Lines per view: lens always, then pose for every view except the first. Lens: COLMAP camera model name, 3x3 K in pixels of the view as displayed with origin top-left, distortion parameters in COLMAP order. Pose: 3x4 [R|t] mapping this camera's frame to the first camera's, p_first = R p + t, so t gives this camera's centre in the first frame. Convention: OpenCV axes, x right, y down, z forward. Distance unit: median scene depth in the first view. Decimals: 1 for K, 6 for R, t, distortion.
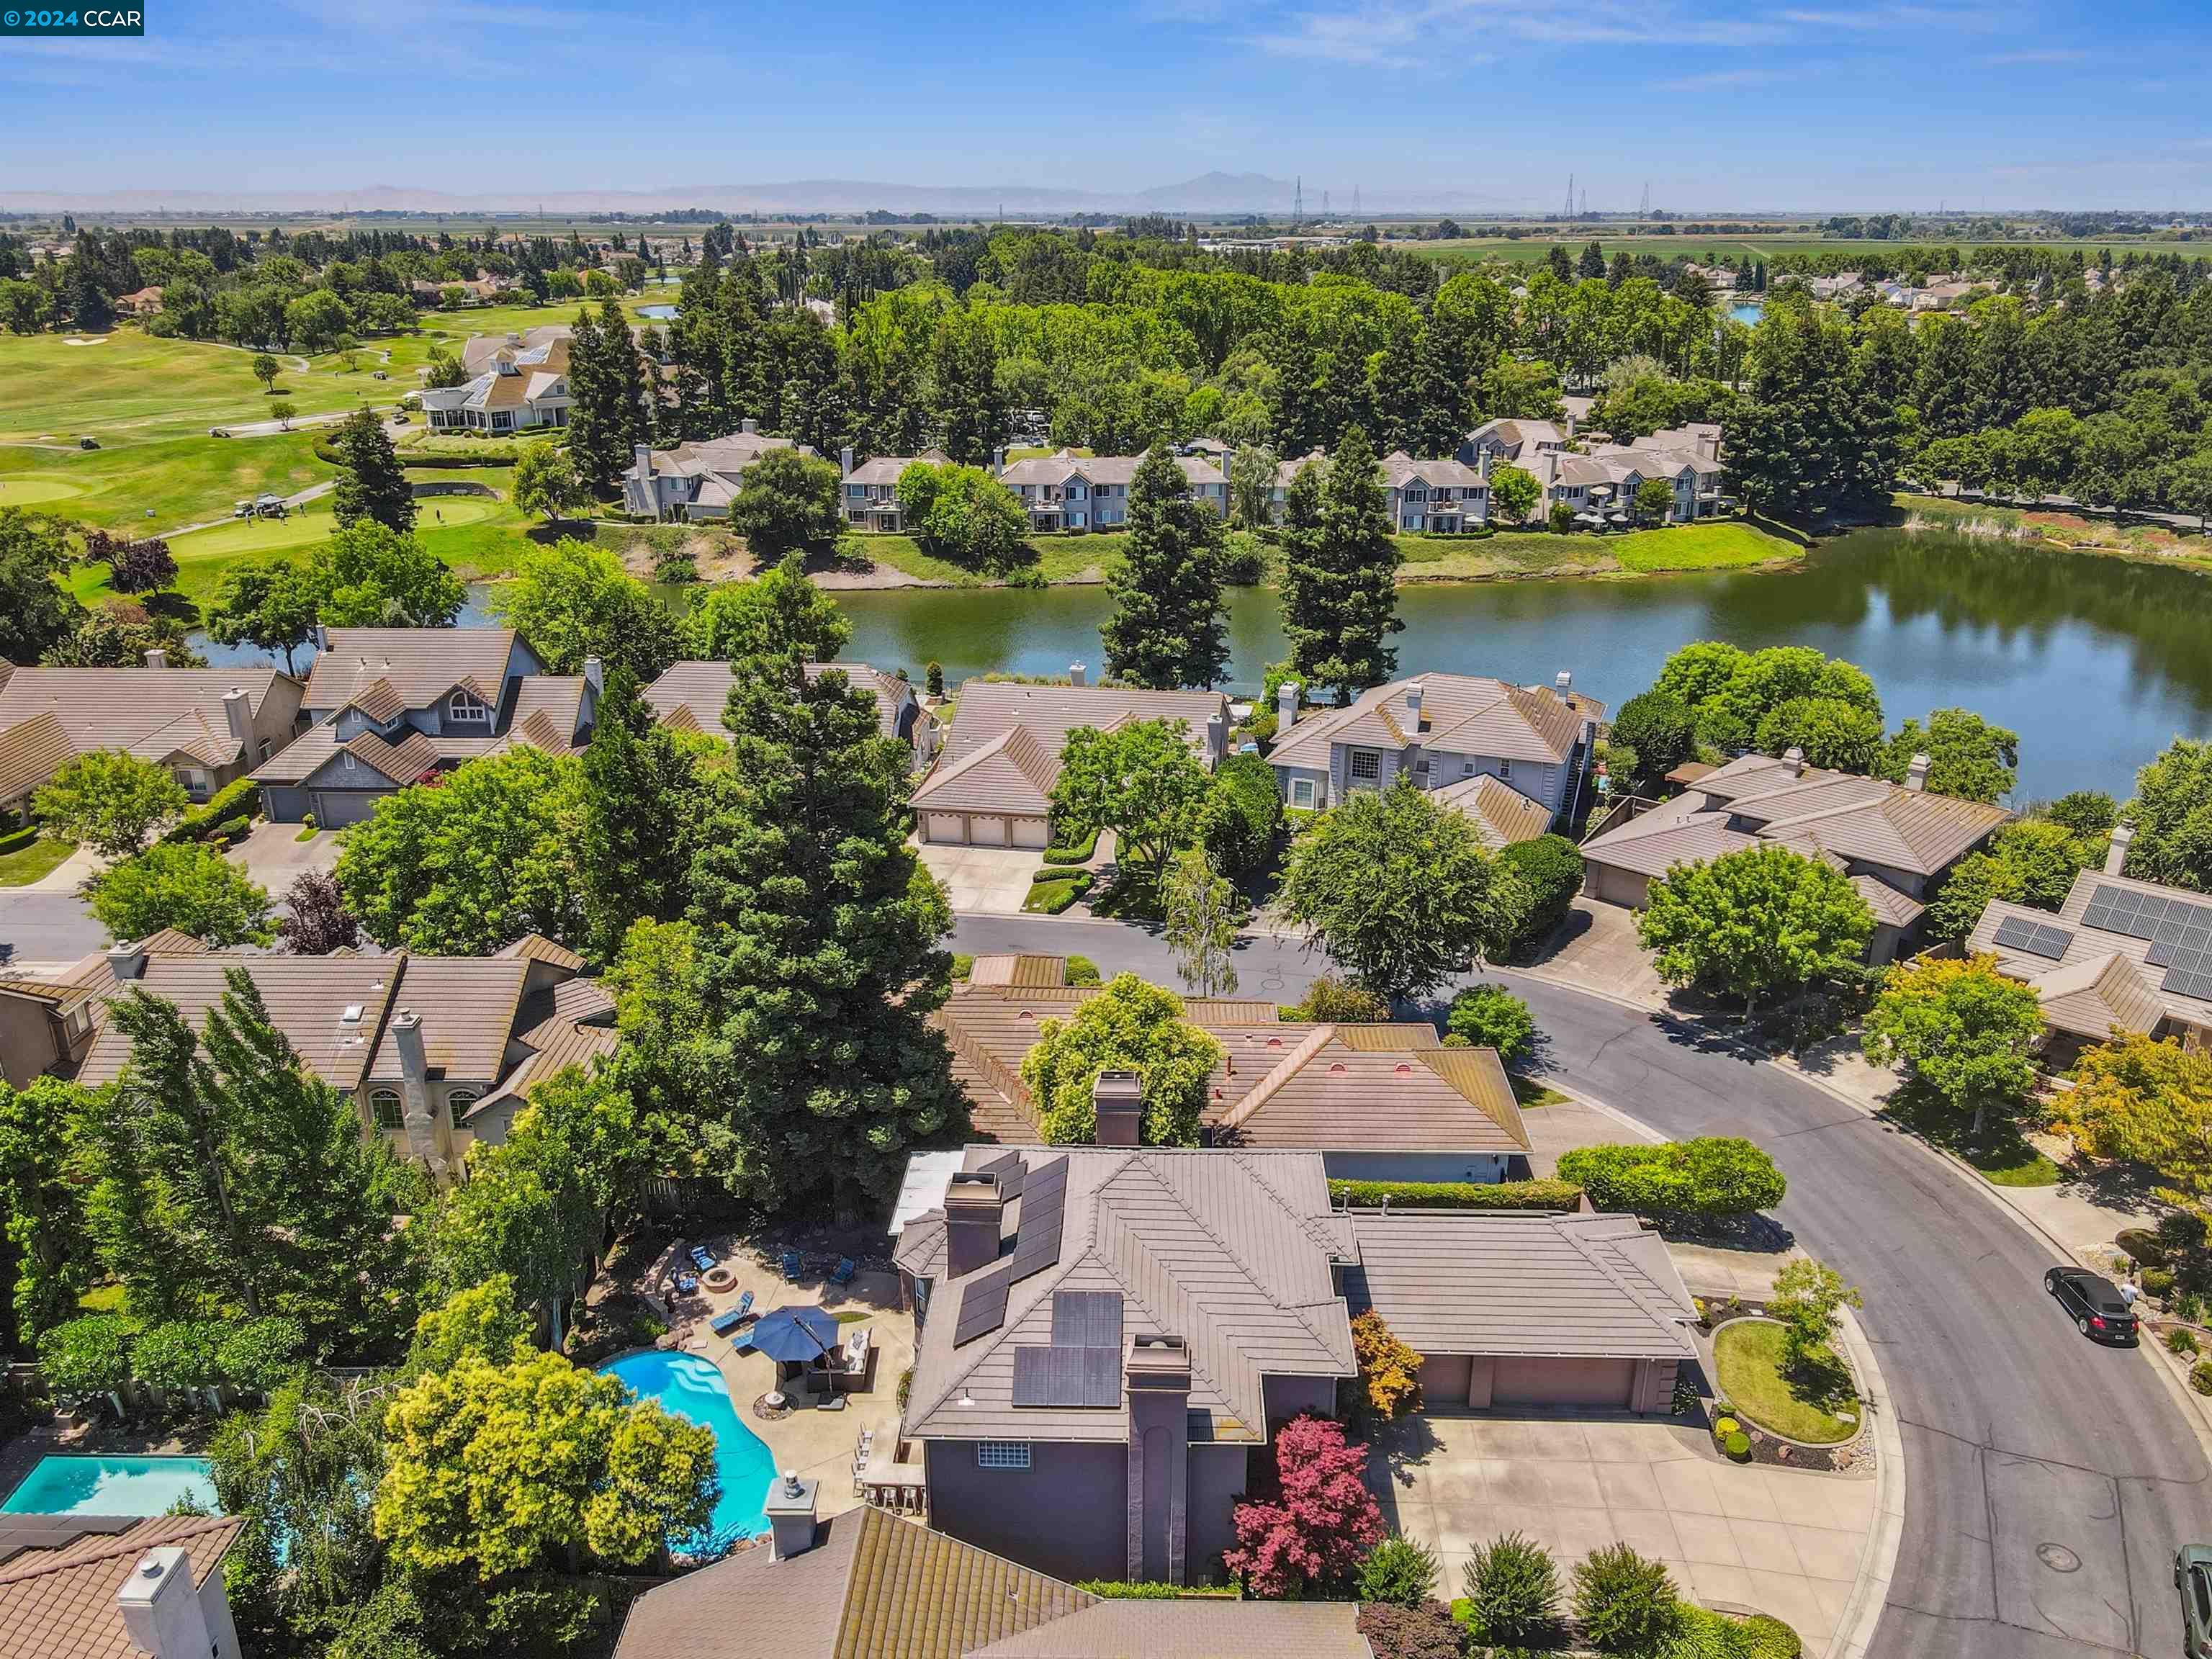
lens RADIAL K [[1667.7, 0, 1103.7], [0, 1667.7, 834.5], [0, 0, 1]] dist [0.000017, 0.024737]
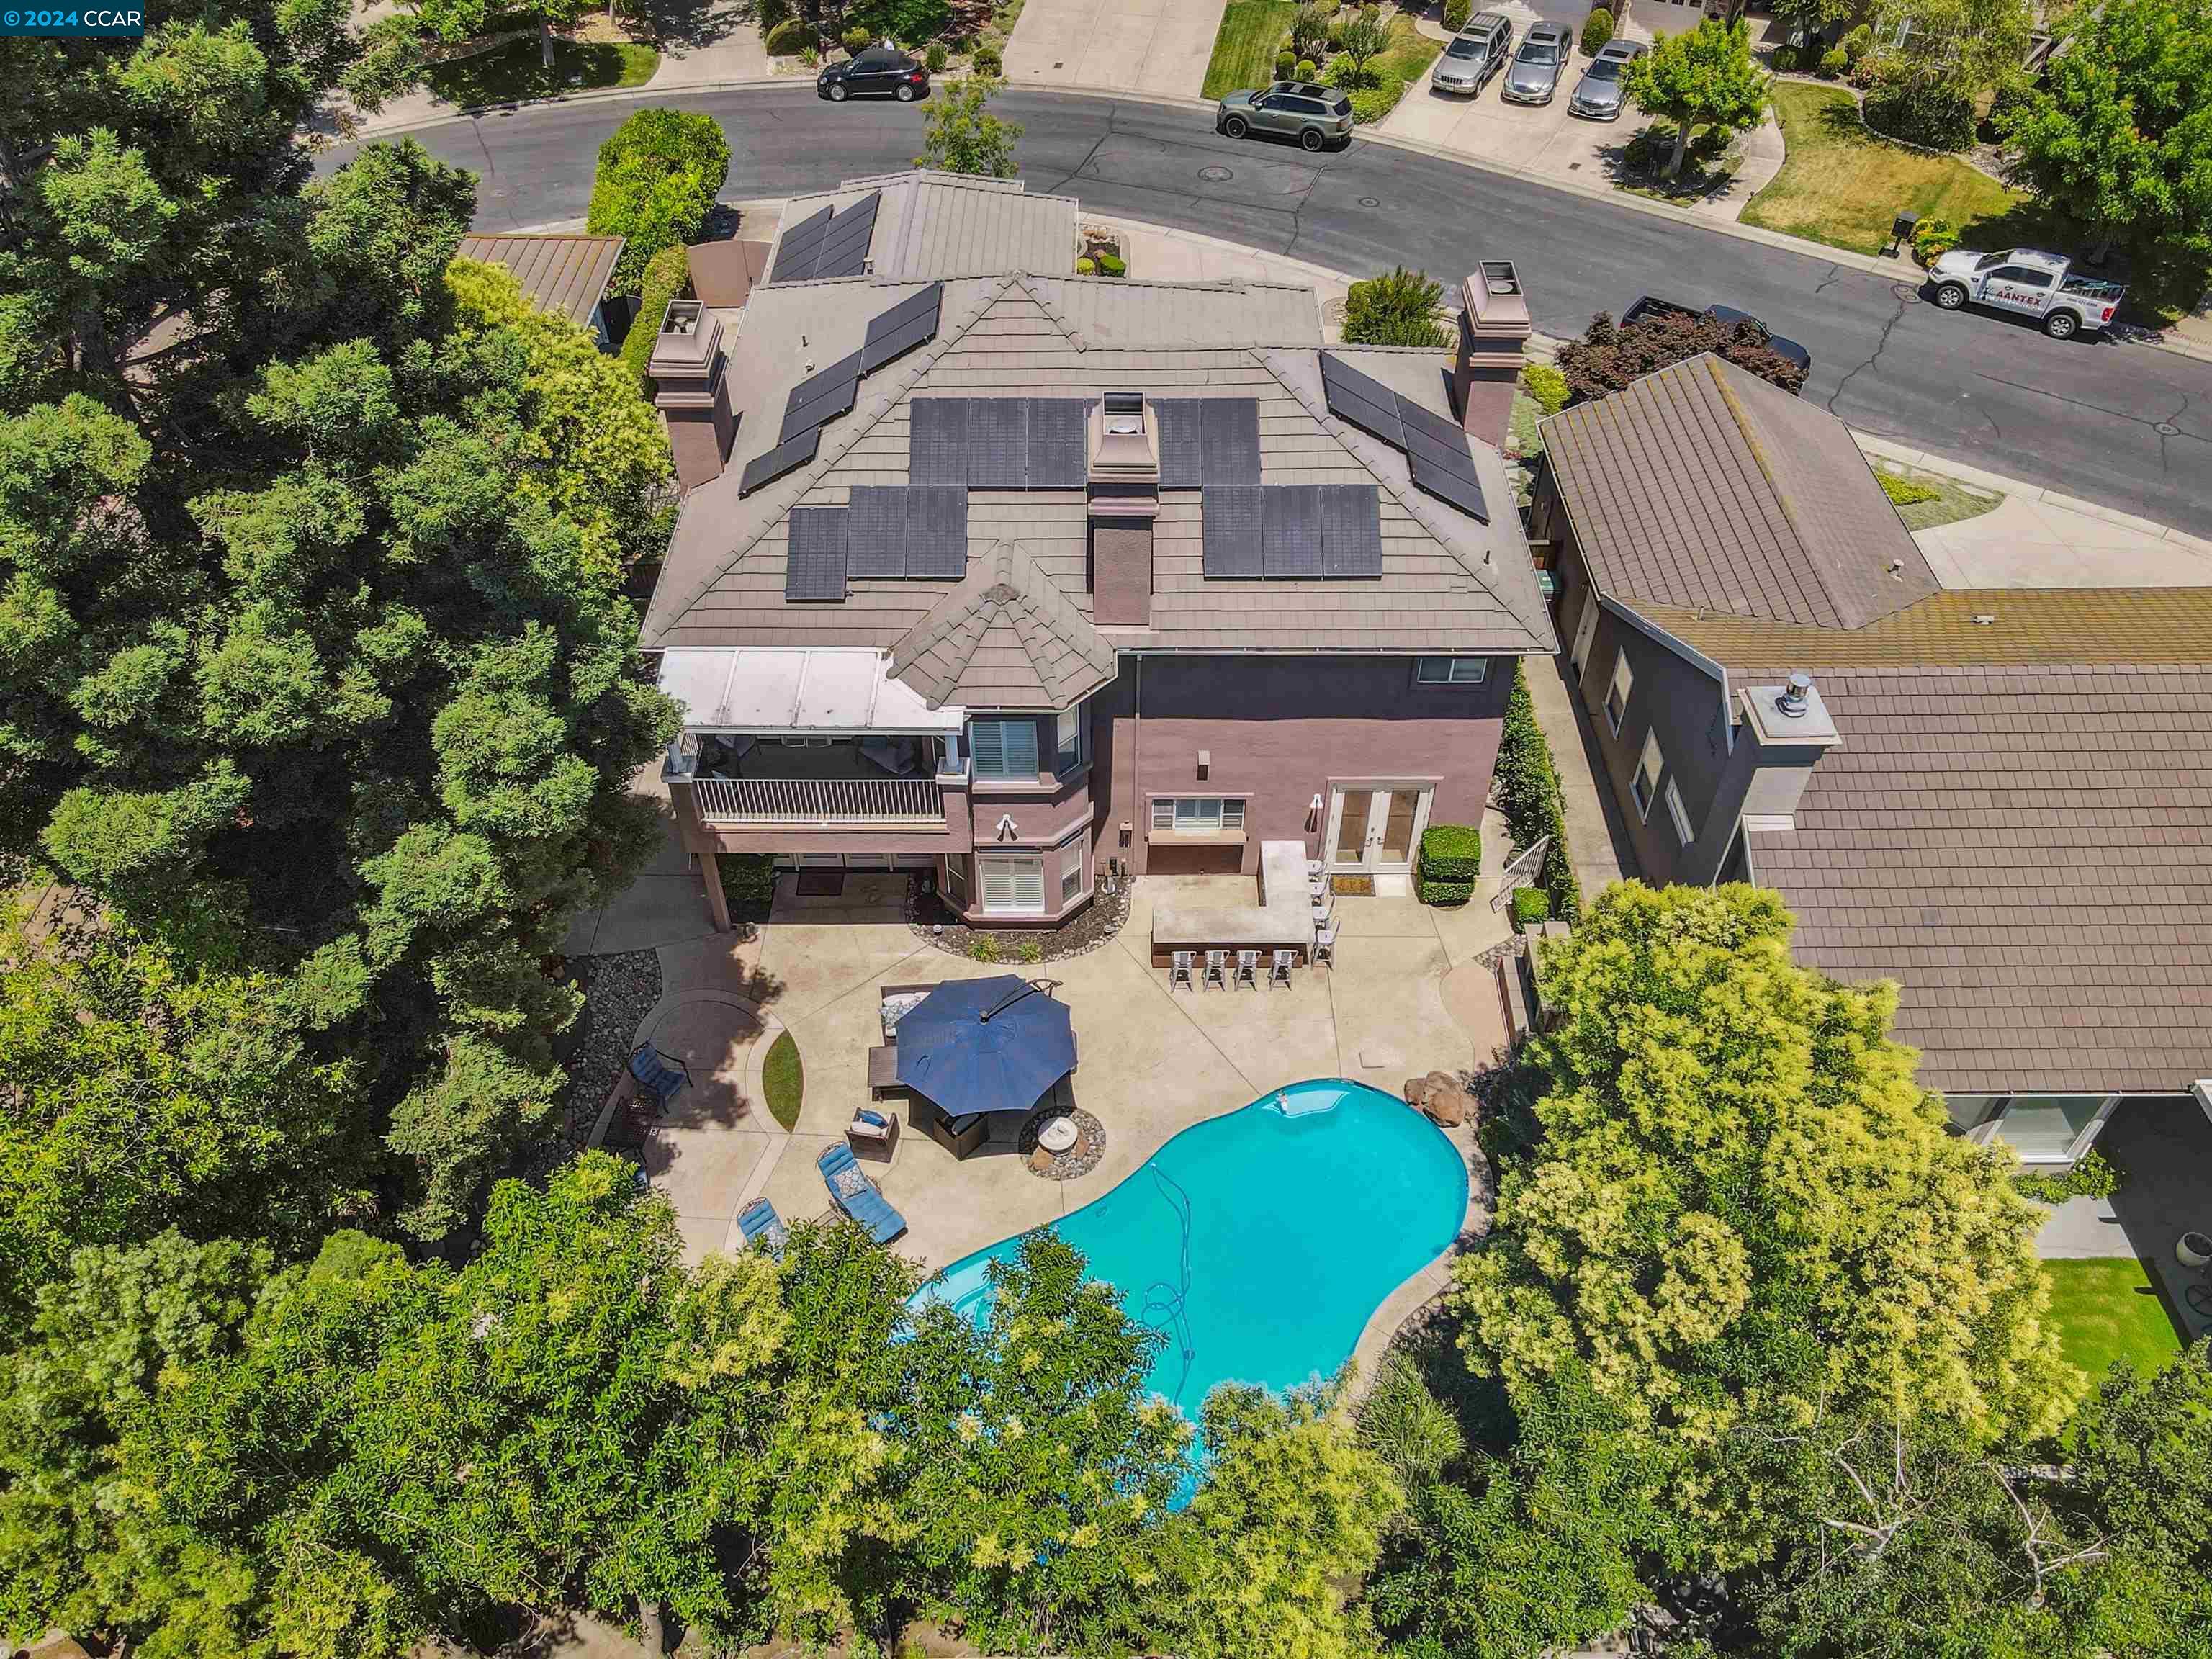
lens RADIAL K [[1696.2, 0, 1139.7], [0, 1696.2, 834.8], [0, 0, 1]] dist [0.015439, 0.008289]
pose [[-0.048184, -0.696812, 0.715633, -0.082983], [0.350105, 0.659230, 0.665464, -0.007505], [-0.935470, 0.282611, 0.212193, 0.142750]]
